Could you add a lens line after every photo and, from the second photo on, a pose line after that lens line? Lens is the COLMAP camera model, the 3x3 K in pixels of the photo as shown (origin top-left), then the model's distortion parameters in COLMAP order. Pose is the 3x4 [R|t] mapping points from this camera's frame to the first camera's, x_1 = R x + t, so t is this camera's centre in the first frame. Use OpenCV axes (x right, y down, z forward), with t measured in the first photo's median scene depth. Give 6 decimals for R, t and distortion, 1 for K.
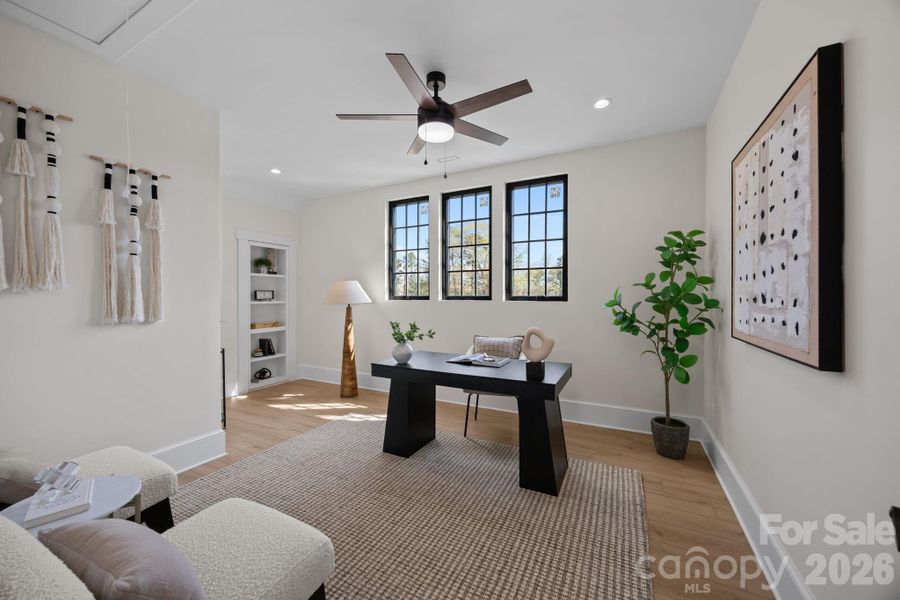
lens RADIAL K [[341.4, 0, 449.9], [0, 341.4, 298.4], [0, 0, 1]] dist [-0.002409, -0.000308]
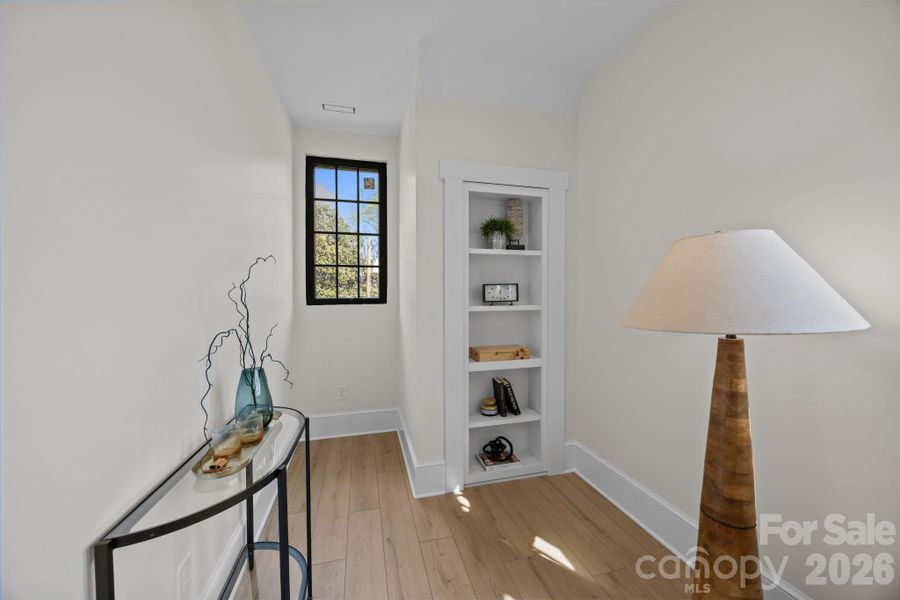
lens RADIAL K [[341.4, 0, 453.5], [0, 341.4, 298.4], [0, 0, 1]] dist [-0.002409, -0.000308]
pose [[0.671165, 0.008401, -0.741260, -0.220830], [-0.004948, 0.999964, 0.006853, -0.004685], [0.741291, -0.000931, 0.671183, 0.614378]]
